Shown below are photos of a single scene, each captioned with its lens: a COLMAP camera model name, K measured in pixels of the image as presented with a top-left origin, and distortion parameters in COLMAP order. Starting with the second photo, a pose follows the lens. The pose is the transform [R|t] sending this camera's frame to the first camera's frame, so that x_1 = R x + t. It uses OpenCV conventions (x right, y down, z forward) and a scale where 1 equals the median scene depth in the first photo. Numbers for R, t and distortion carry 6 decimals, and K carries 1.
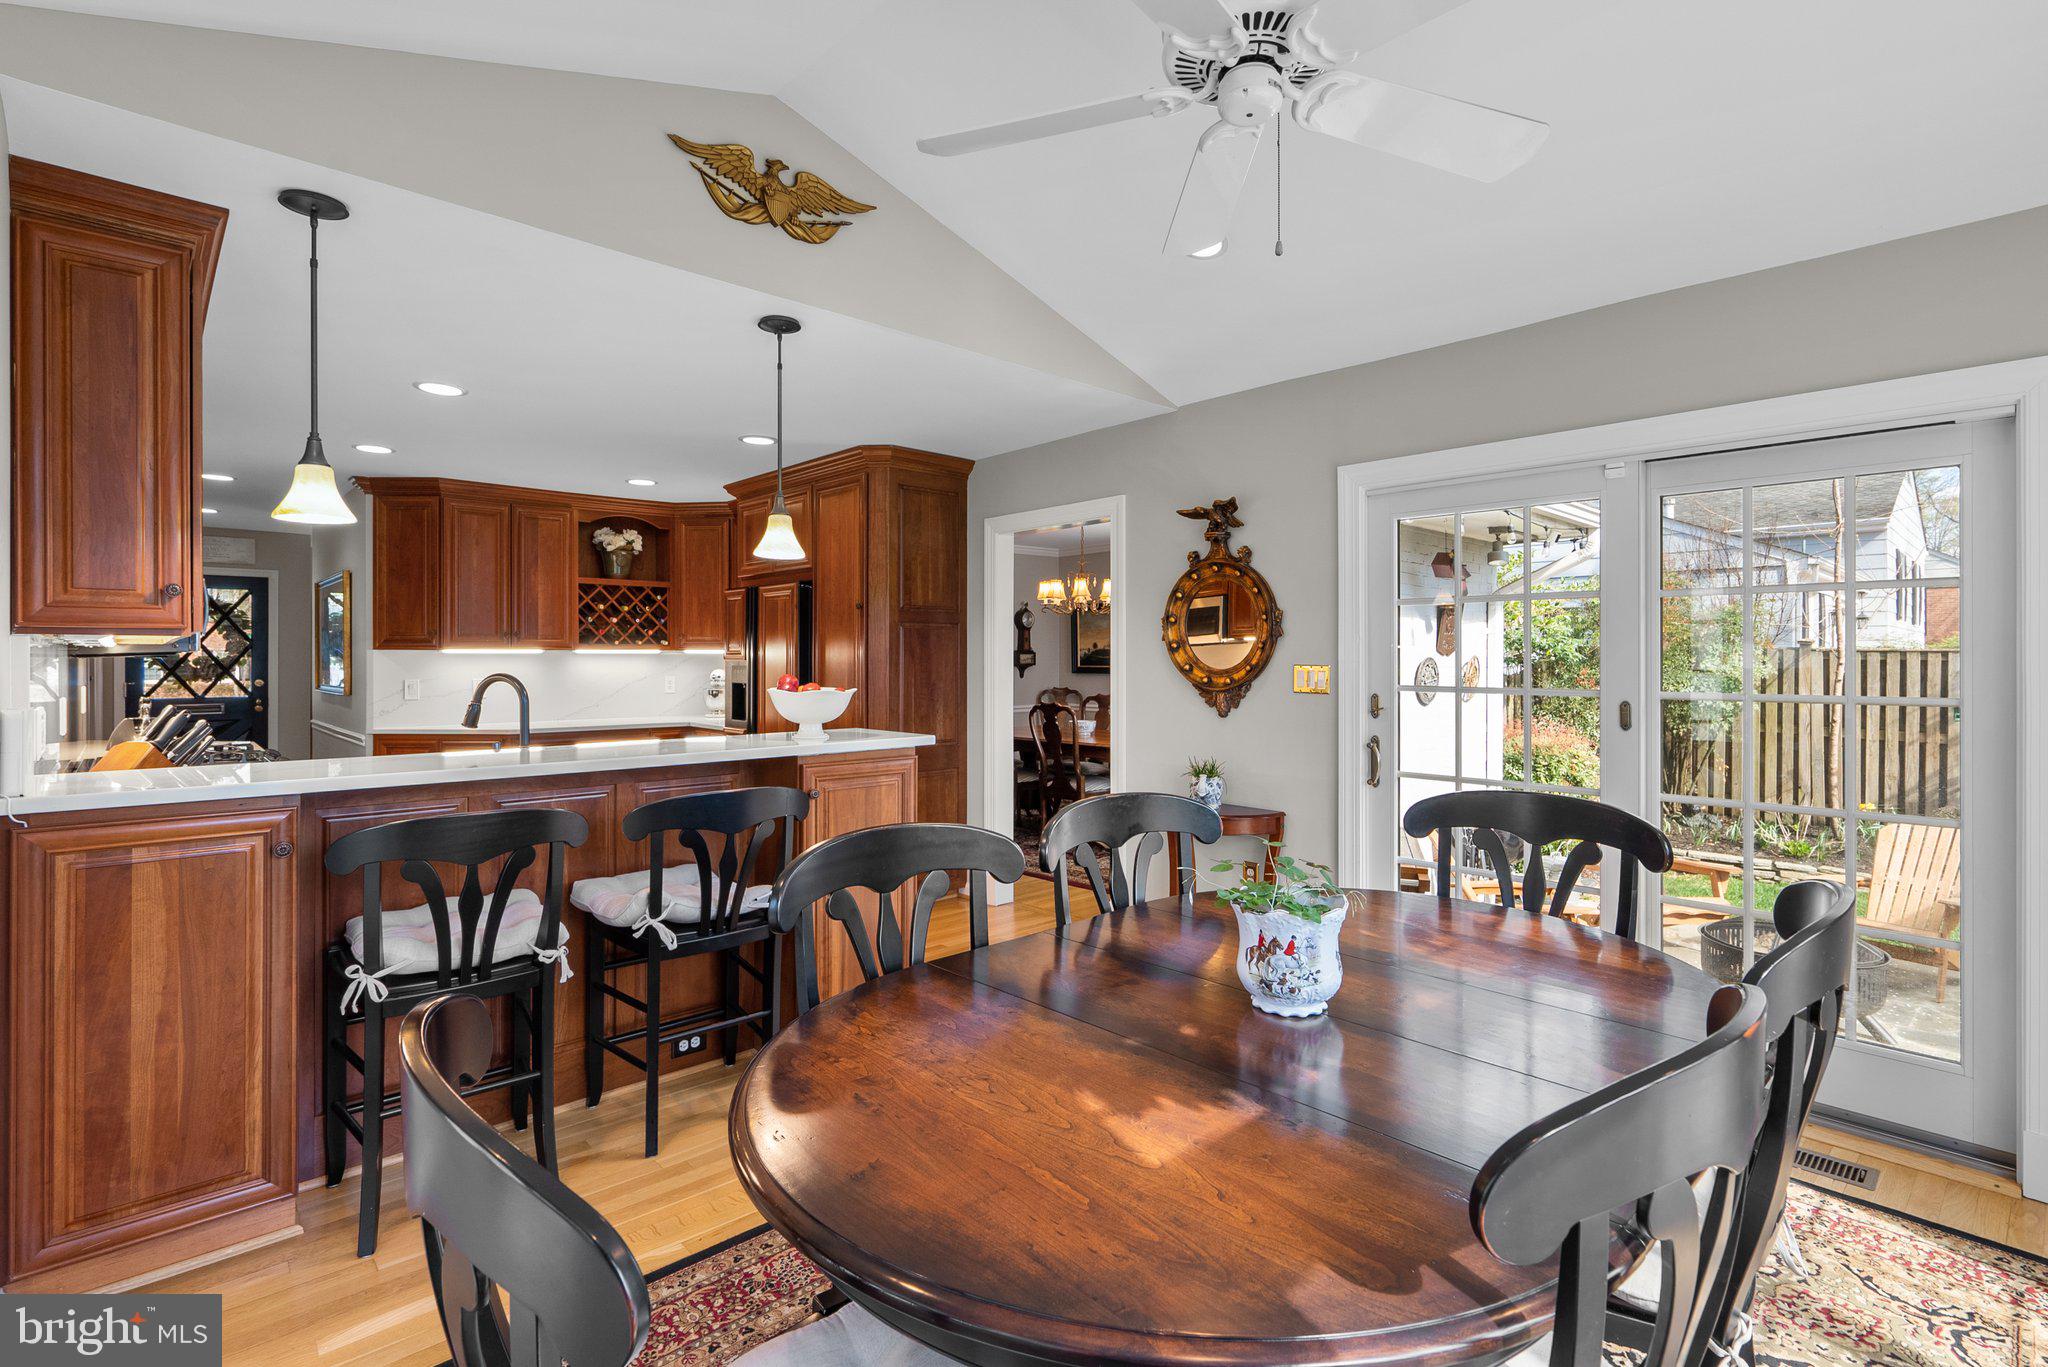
lens RADIAL K [[942.8, 0, 1025.6], [0, 942.8, 655.0], [0, 0, 1]] dist [-0.003069, -0.000382]
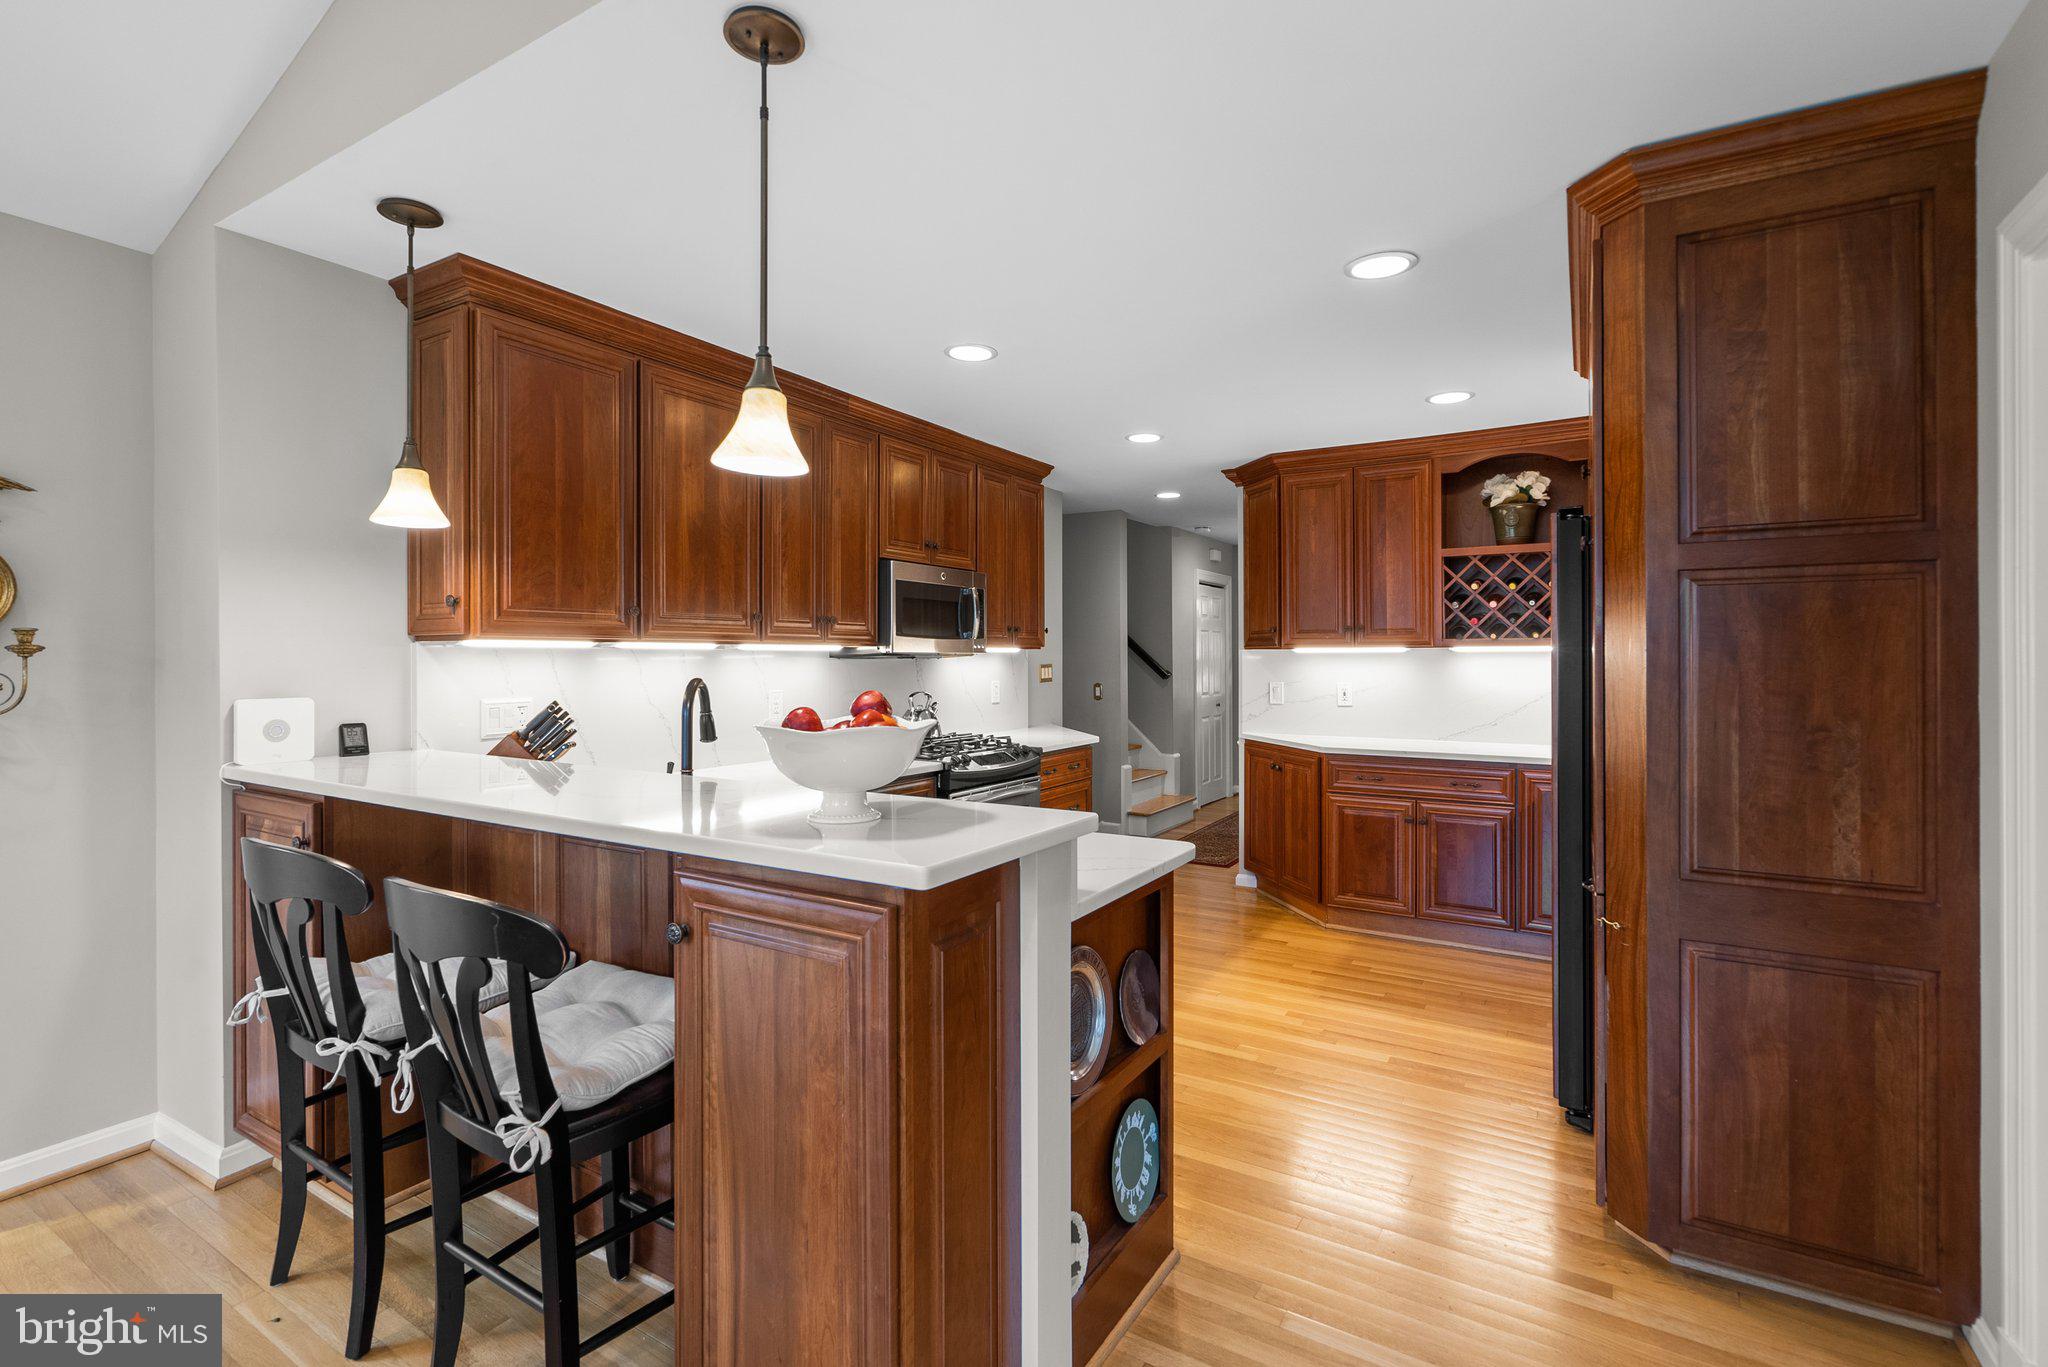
lens RADIAL K [[942.8, 0, 1025.6], [0, 942.8, 655.0], [0, 0, 1]] dist [-0.003069, -0.000382]
pose [[0.274931, -0.004903, -0.961452, 0.138363], [0.003745, 0.999985, -0.004028, 0.002009], [0.961457, -0.002493, 0.274945, 0.467639]]
